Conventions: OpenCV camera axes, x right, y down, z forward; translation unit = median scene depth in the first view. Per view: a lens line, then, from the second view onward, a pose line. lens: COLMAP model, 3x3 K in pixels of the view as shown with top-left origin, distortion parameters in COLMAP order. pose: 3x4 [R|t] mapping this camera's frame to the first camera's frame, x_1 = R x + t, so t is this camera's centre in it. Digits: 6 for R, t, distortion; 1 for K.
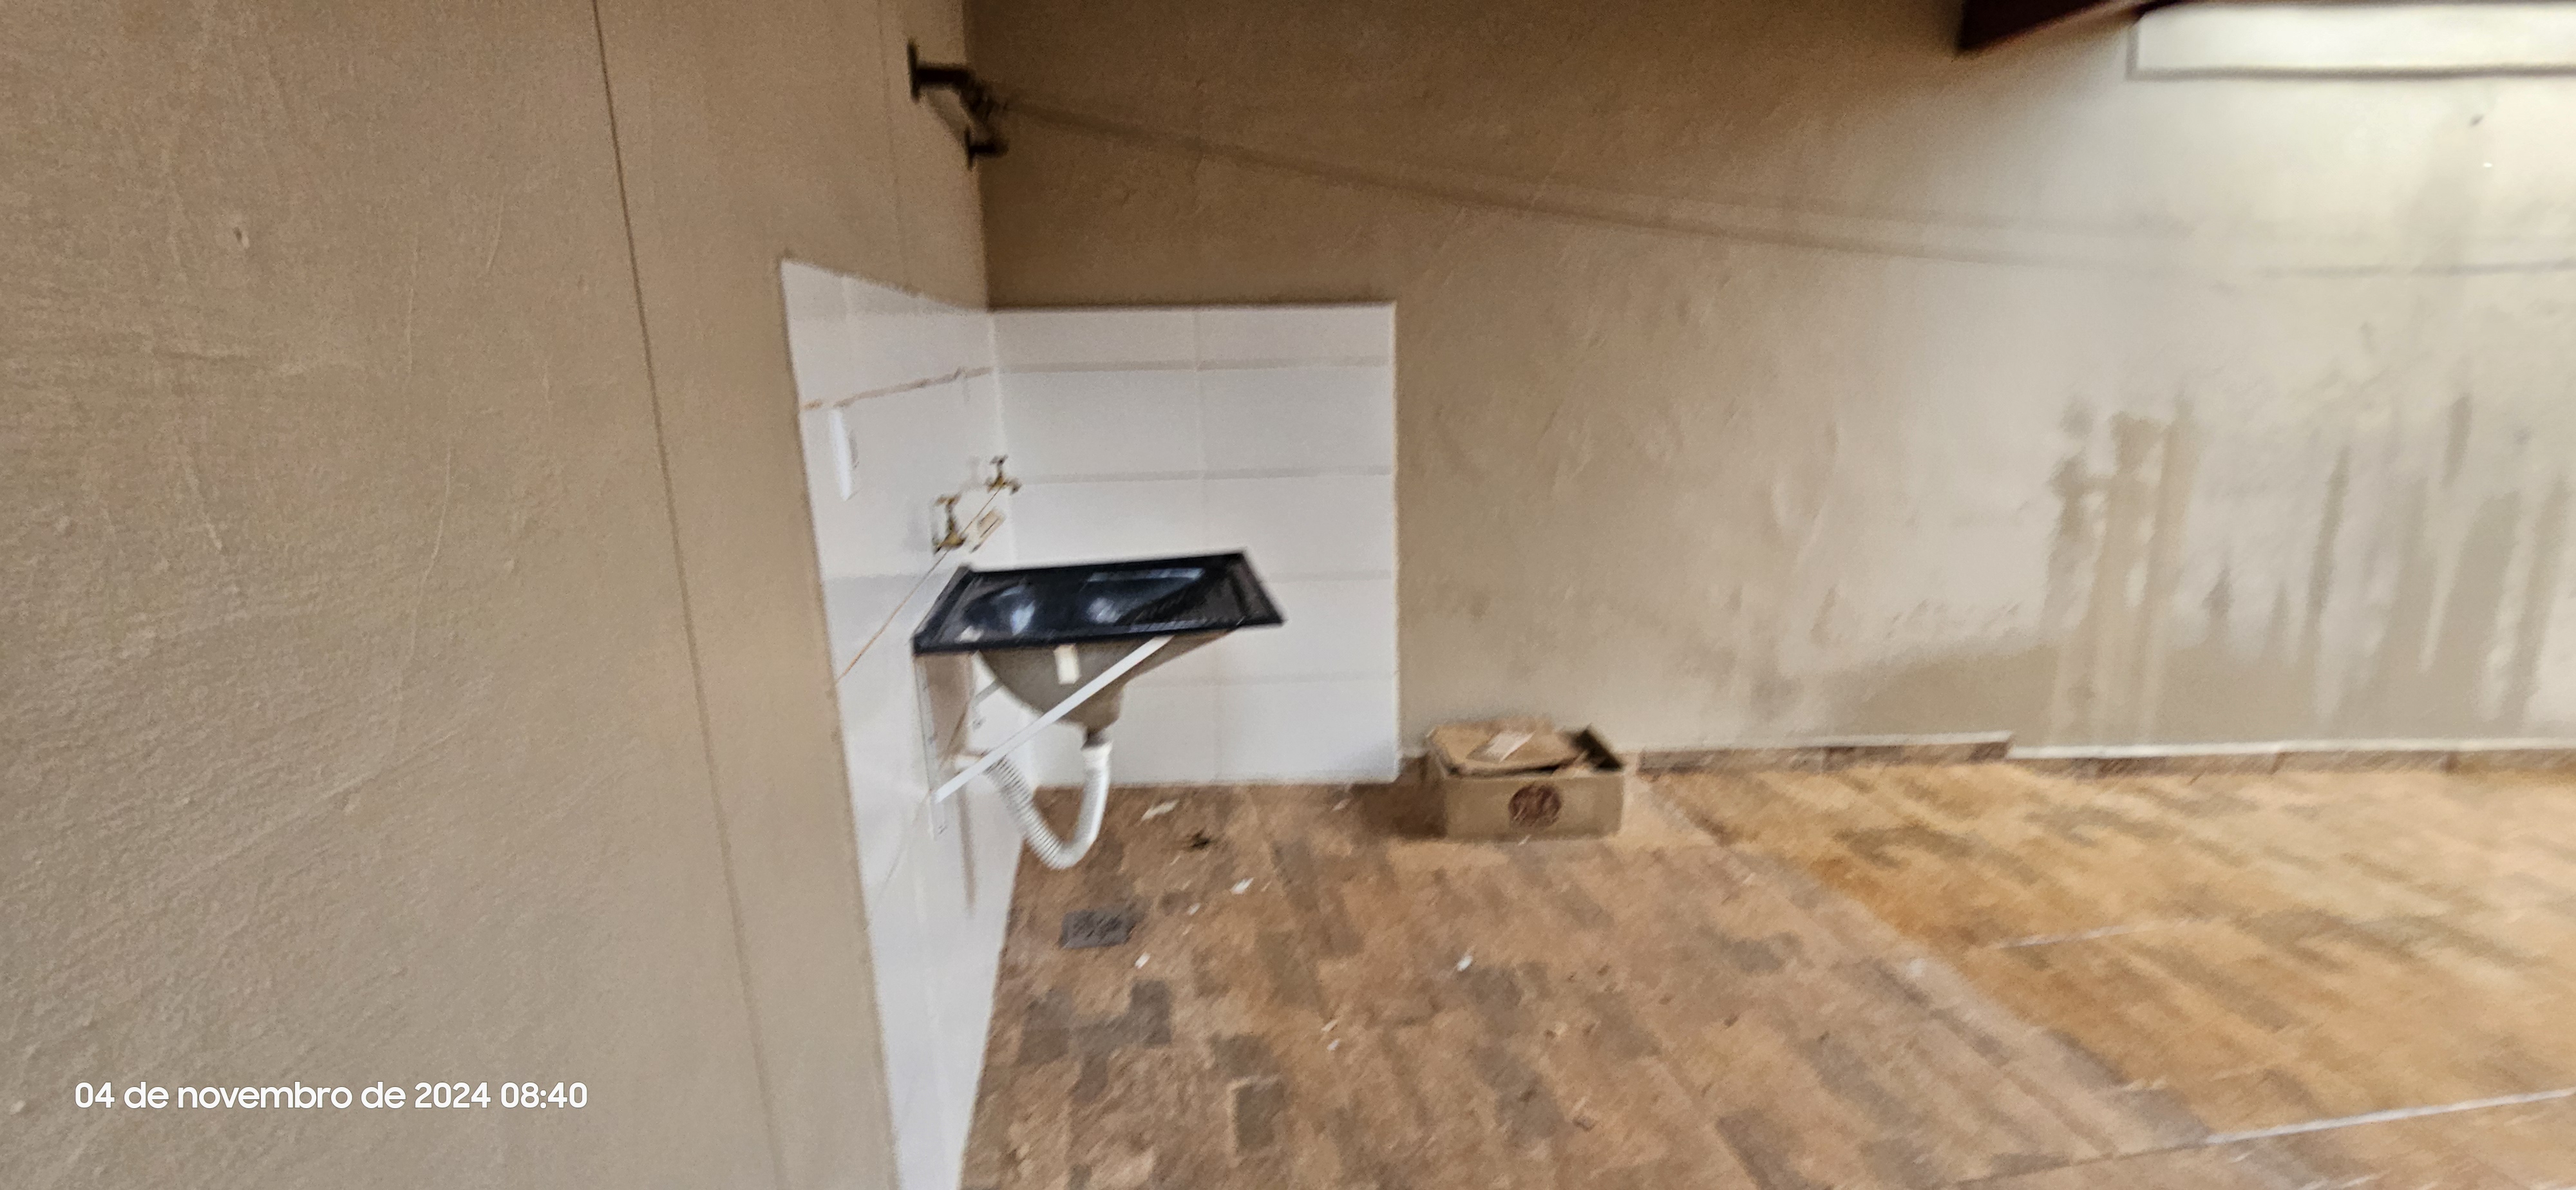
lens RADIAL K [[1036.9, 0, 1290.2], [0, 1036.9, 590.6], [0, 0, 1]] dist [0.001375, -0.006625]
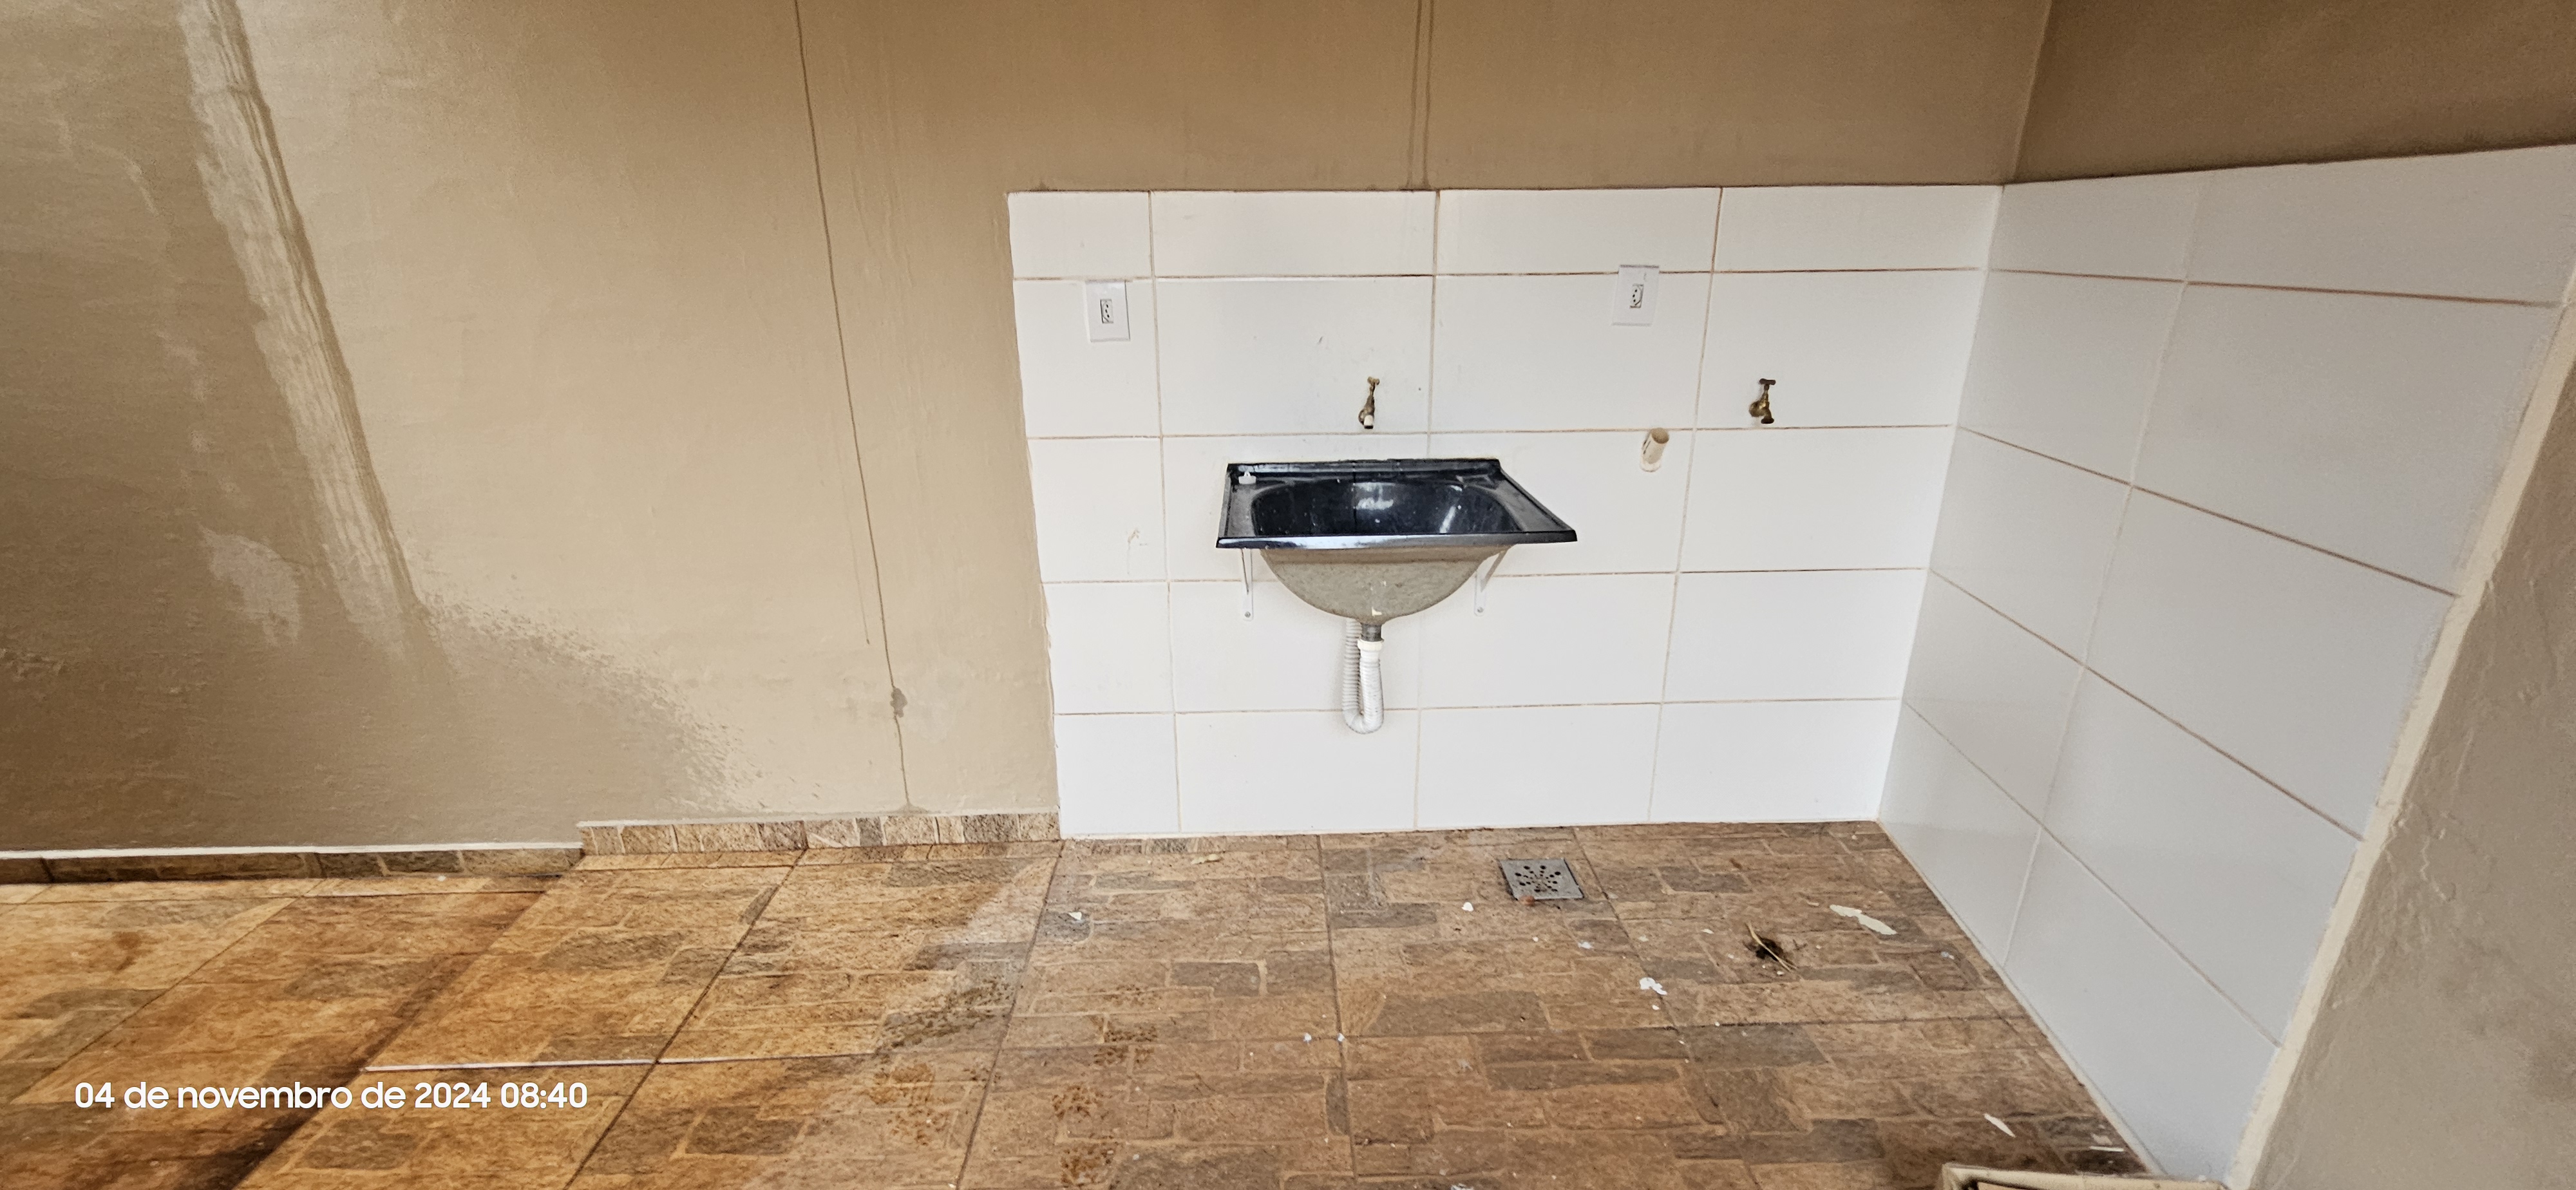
lens RADIAL K [[1036.9, 0, 1290.2], [0, 1036.9, 590.6], [0, 0, 1]] dist [0.001375, -0.006625]
pose [[-0.094698, 0.348357, -0.932566, 0.691773], [-0.220481, 0.906173, 0.360886, -0.222969], [0.970783, 0.239788, -0.009007, 0.821211]]
